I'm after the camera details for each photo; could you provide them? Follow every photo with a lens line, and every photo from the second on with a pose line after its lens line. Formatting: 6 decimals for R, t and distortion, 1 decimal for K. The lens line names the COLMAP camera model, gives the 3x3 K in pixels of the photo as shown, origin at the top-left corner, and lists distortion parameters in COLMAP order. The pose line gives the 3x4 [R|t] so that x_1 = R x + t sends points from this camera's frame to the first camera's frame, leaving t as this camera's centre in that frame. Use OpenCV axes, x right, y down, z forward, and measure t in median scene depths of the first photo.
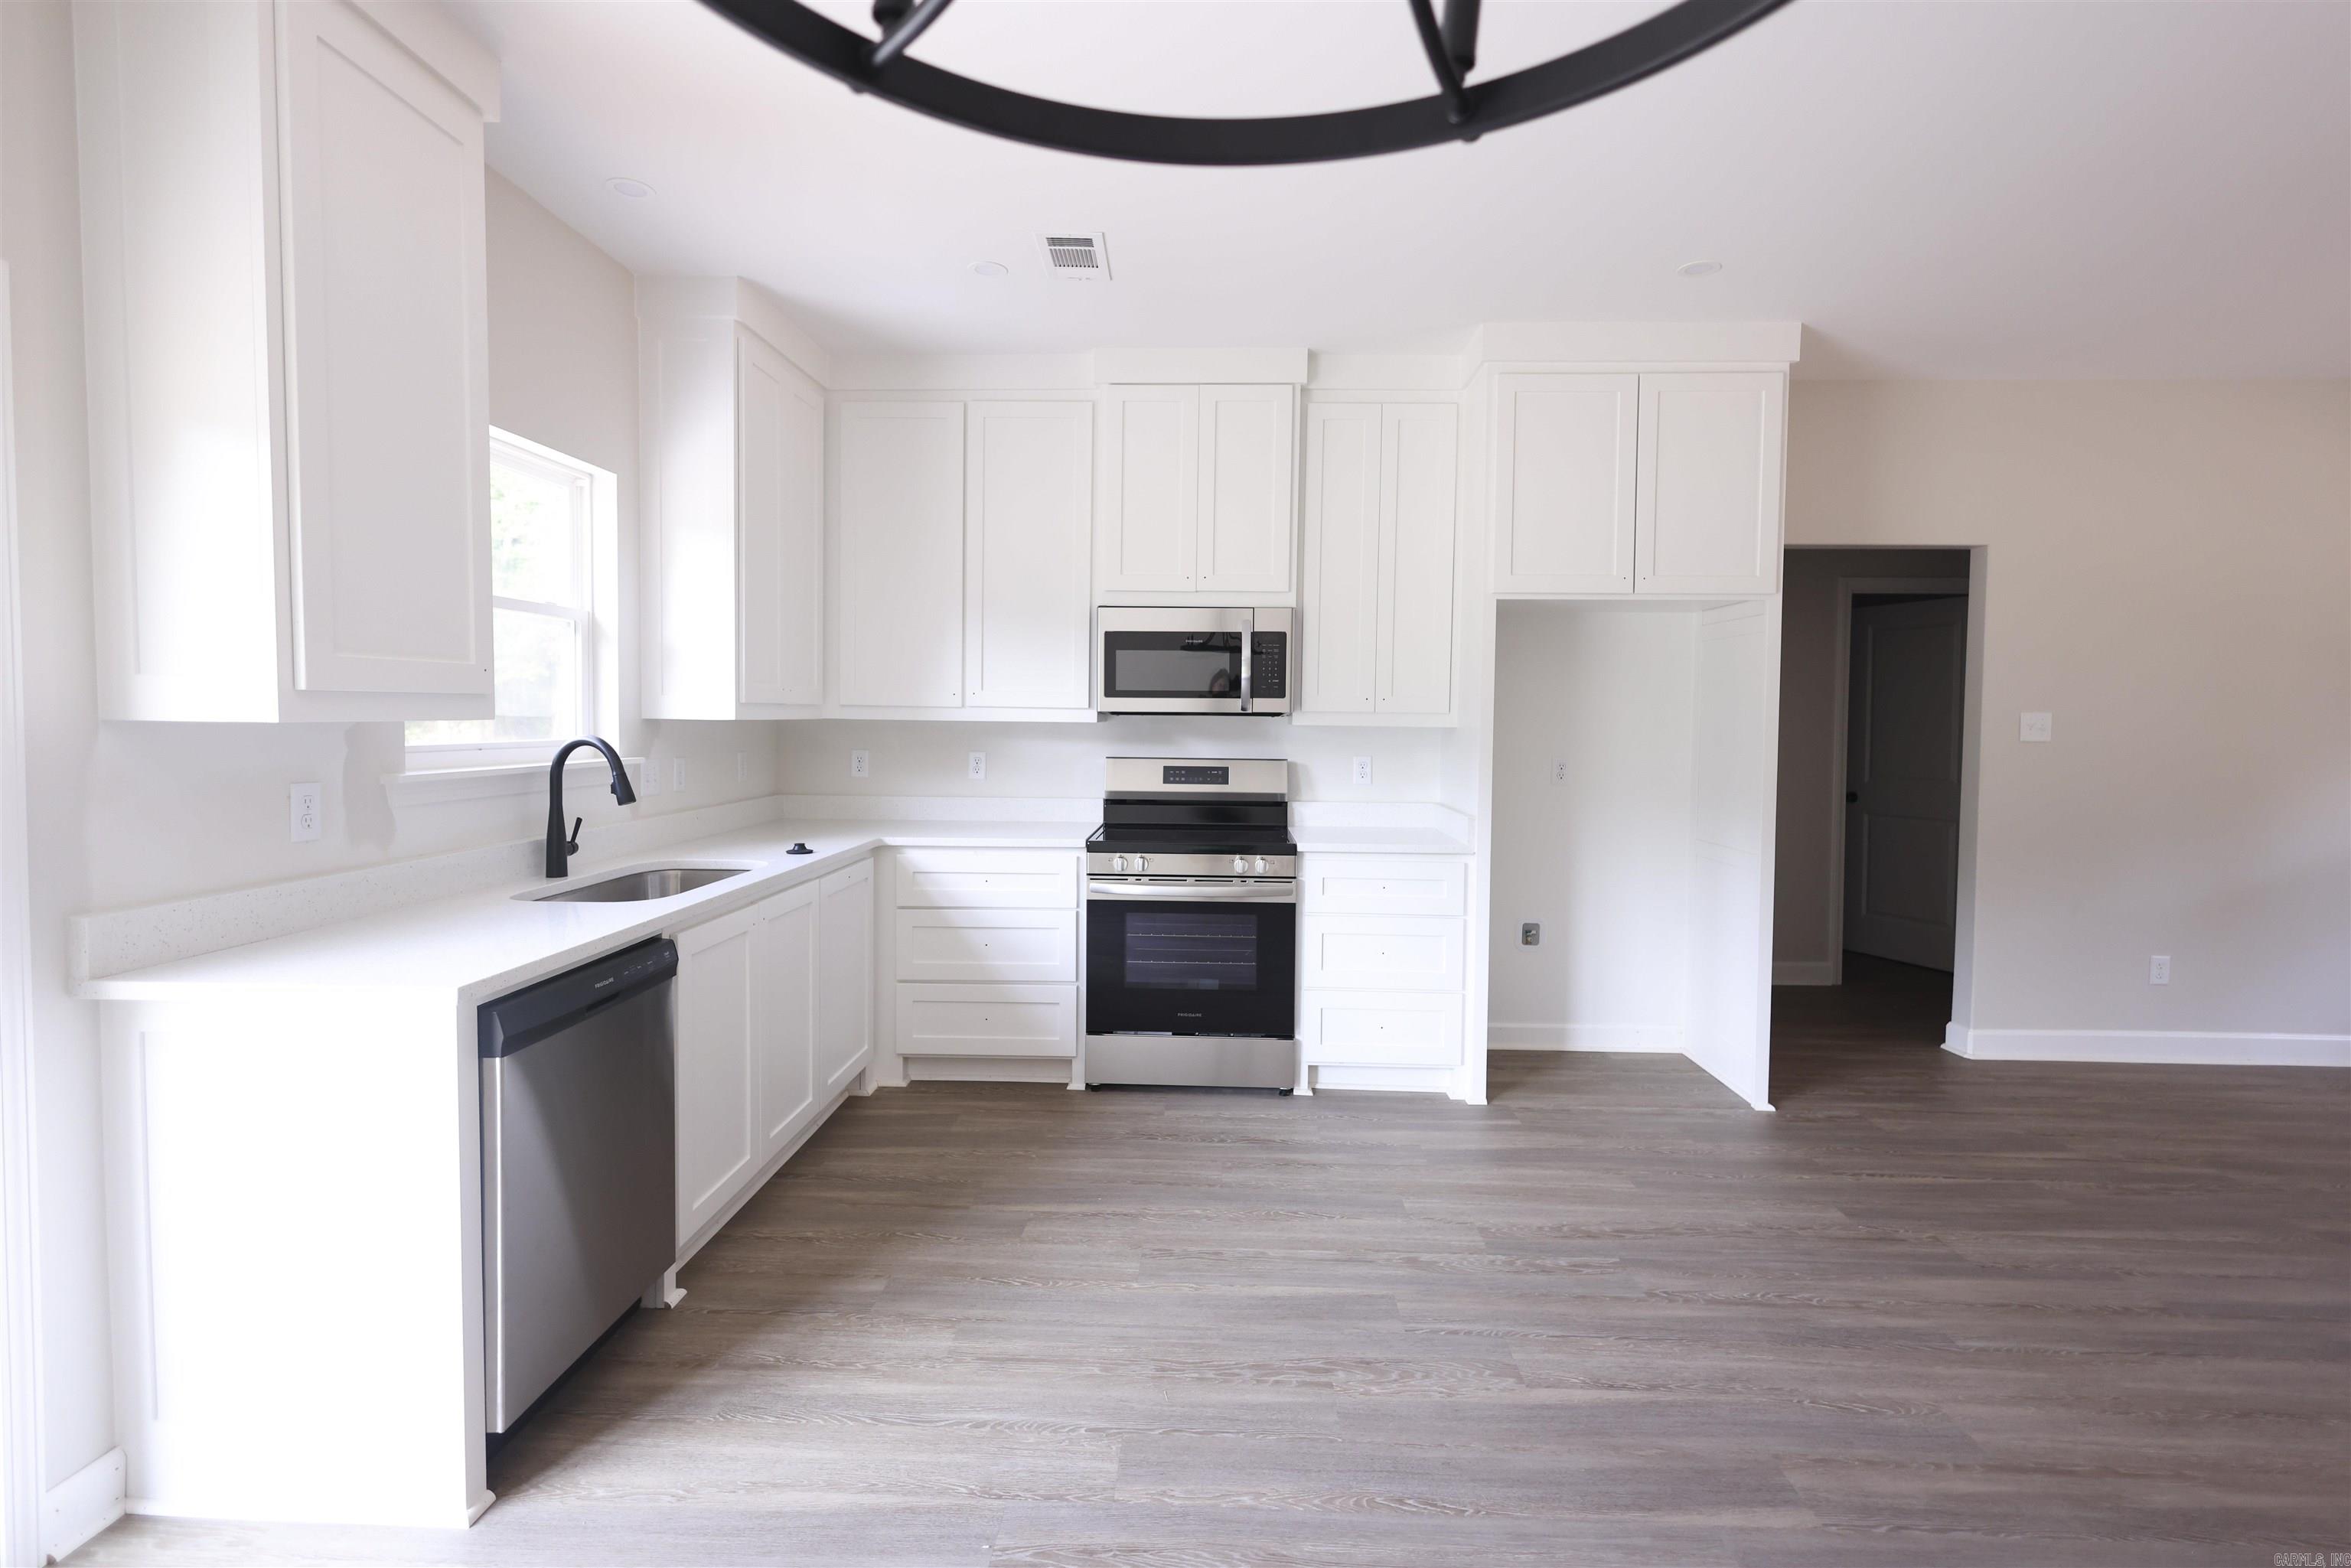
lens RADIAL K [[1087.6, 0, 1180.0], [0, 1087.6, 764.3], [0, 0, 1]] dist [0.004143, -0.000999]
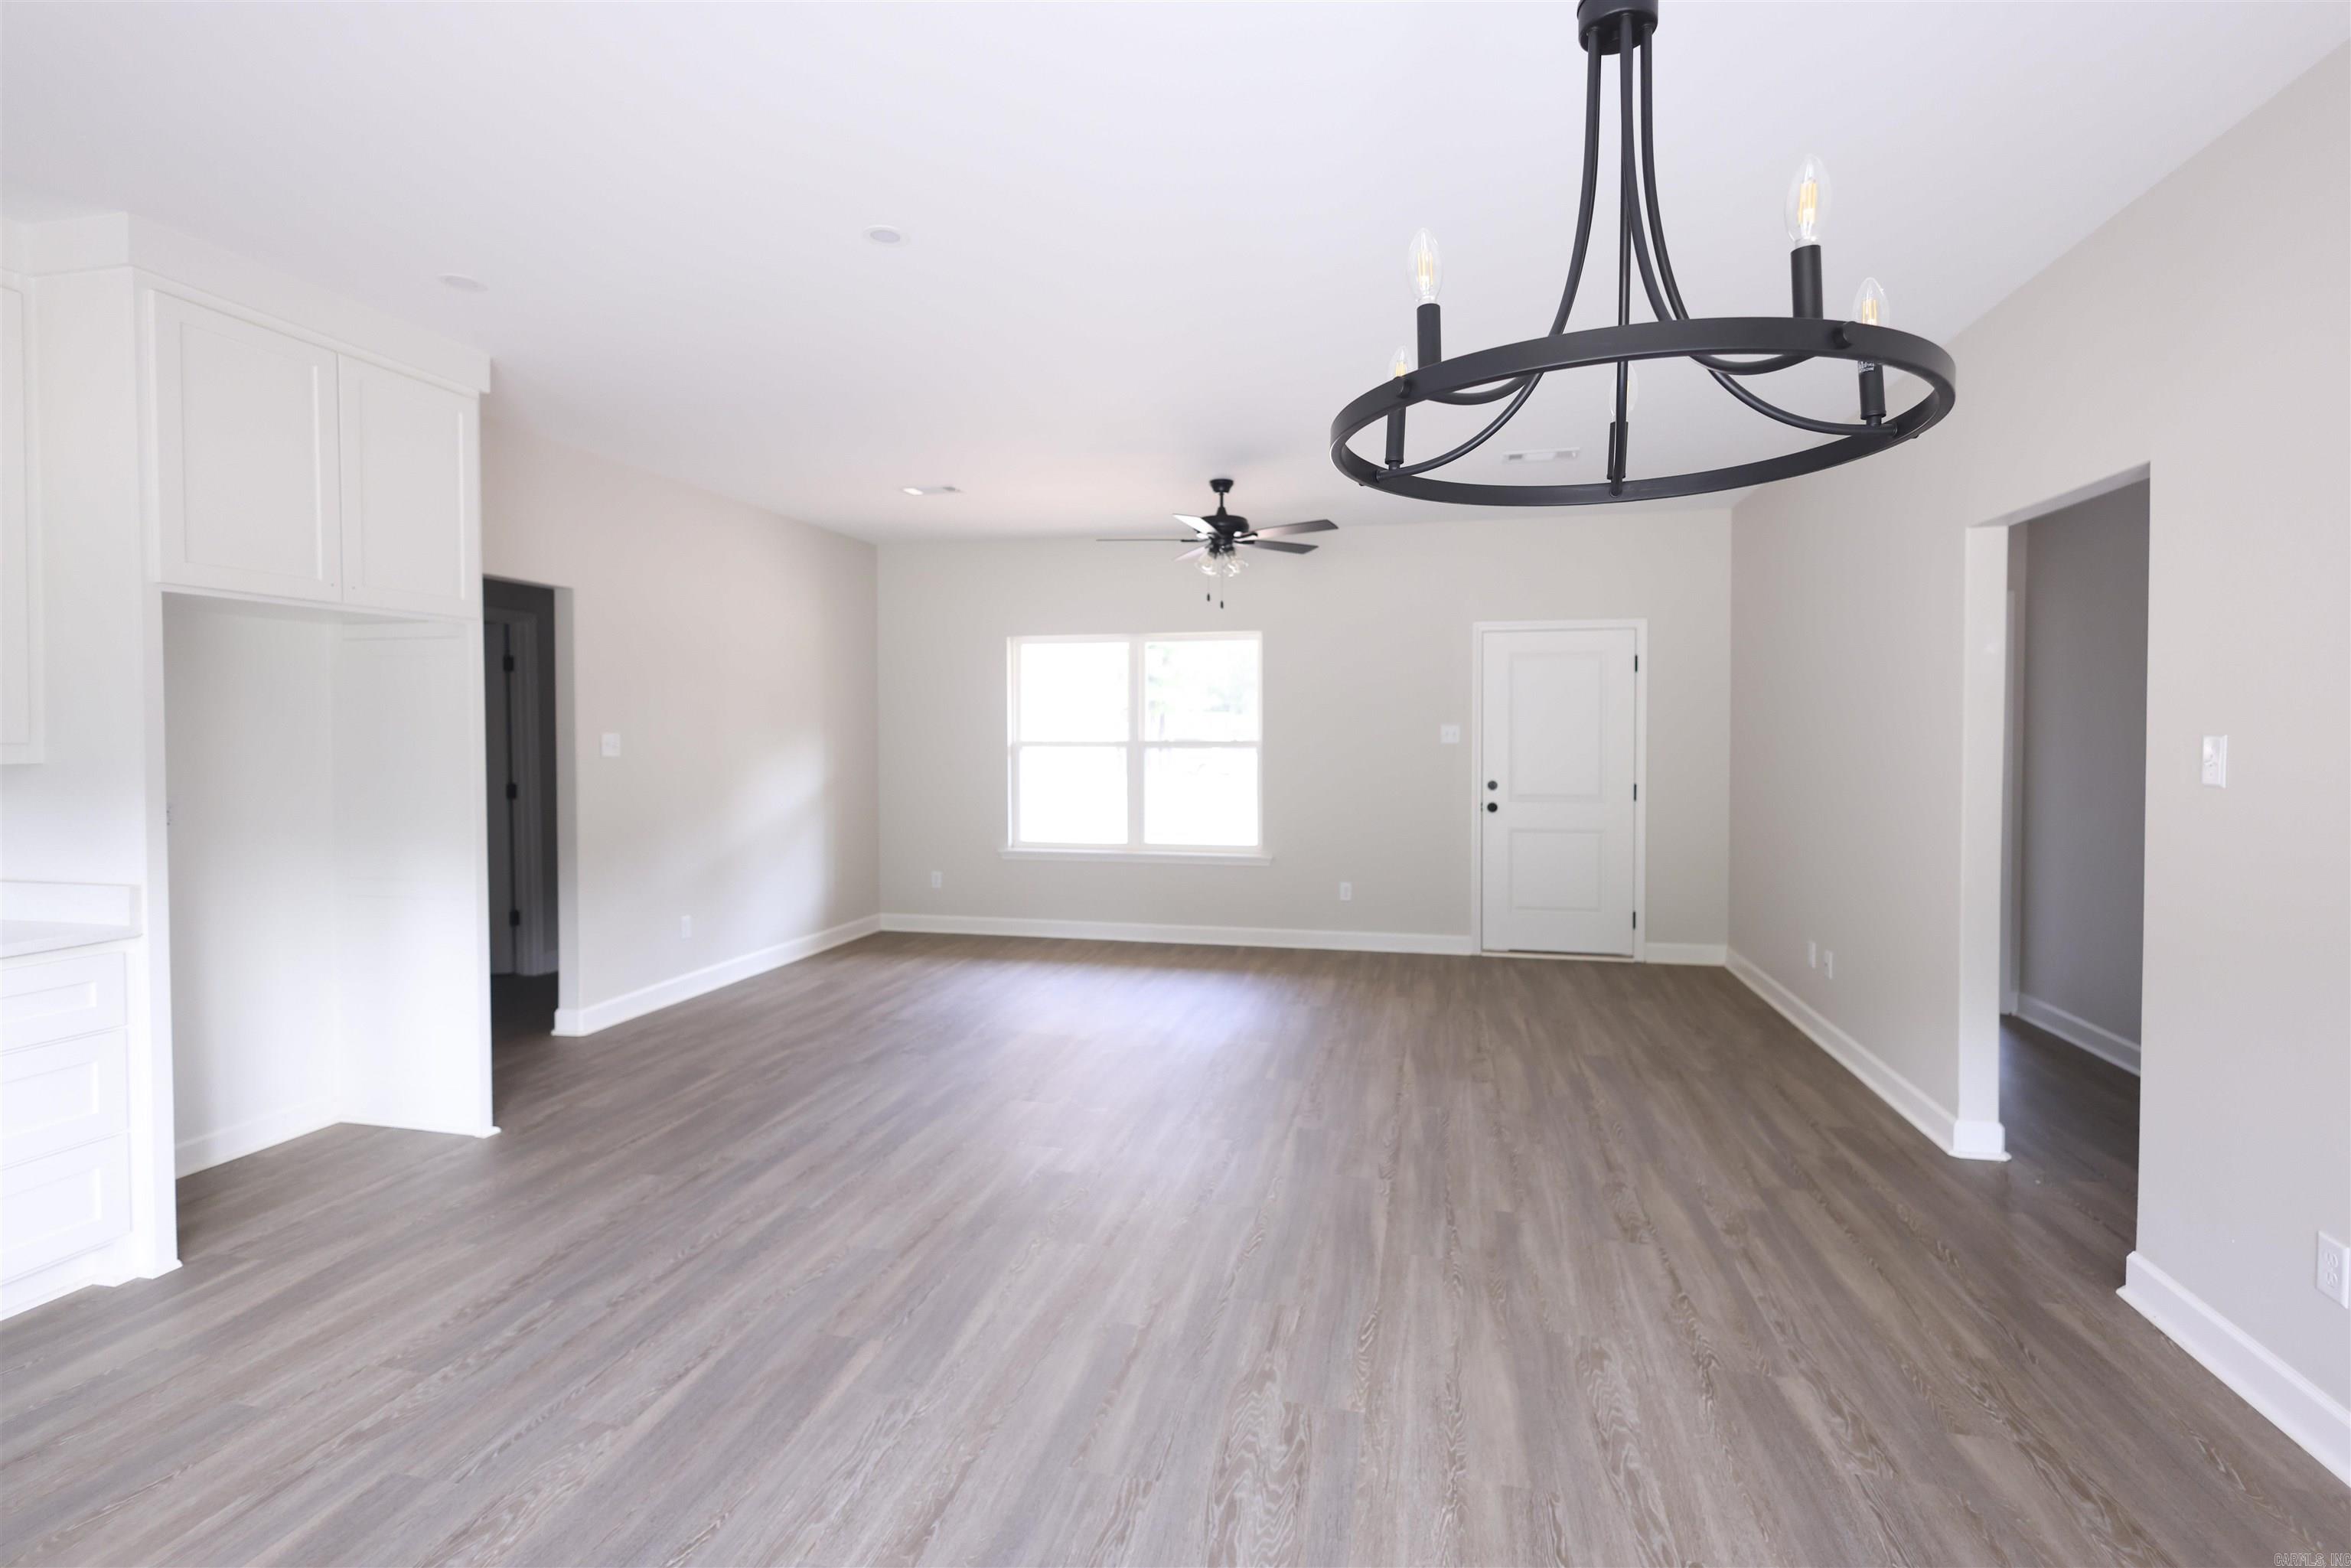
lens RADIAL K [[1087.6, 0, 1197.8], [0, 1087.6, 767.0], [0, 0, 1]] dist [0.004143, -0.000999]
pose [[0.182677, -0.039971, 0.982360, -0.389414], [0.047540, 0.998364, 0.031782, -0.025108], [-0.982023, 0.040895, 0.184278, 0.204112]]
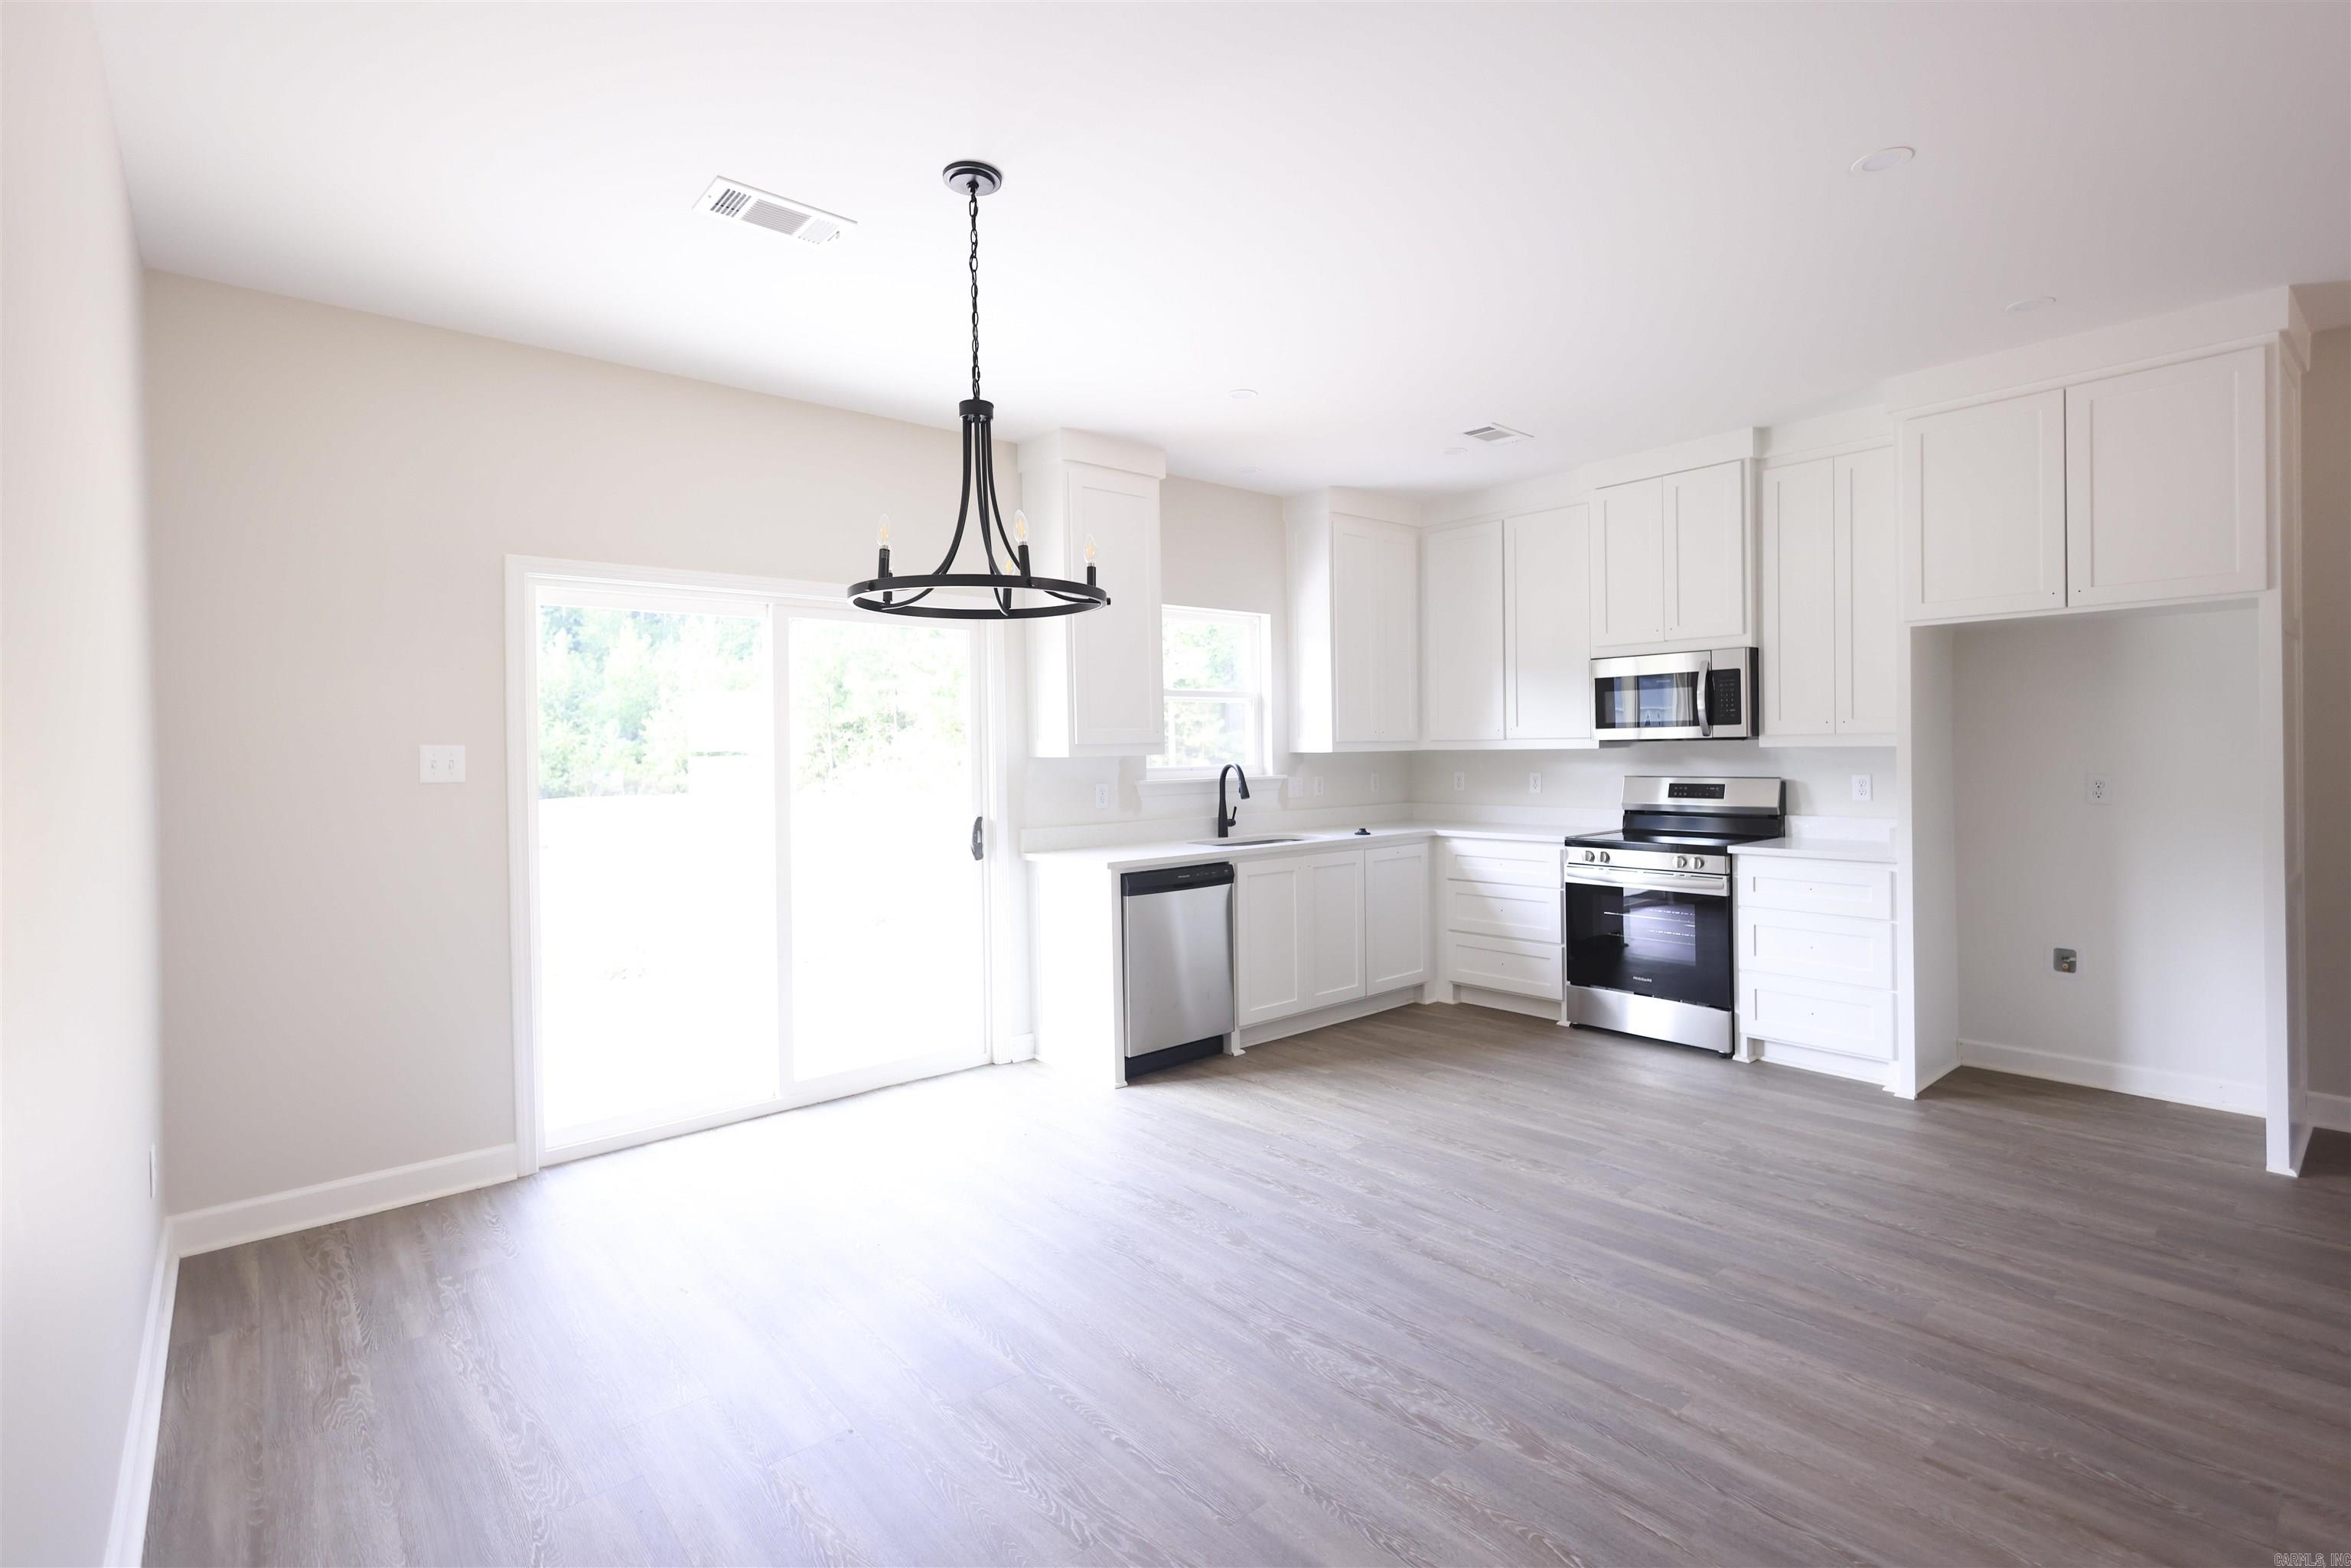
lens RADIAL K [[1087.6, 0, 1178.0], [0, 1087.6, 781.0], [0, 0, 1]] dist [0.004143, -0.000999]
pose [[0.677867, 0.000719, -0.735184, 0.719717], [-0.010719, 0.999903, -0.008905, 0.022269], [0.735107, 0.013917, 0.677809, -0.319608]]
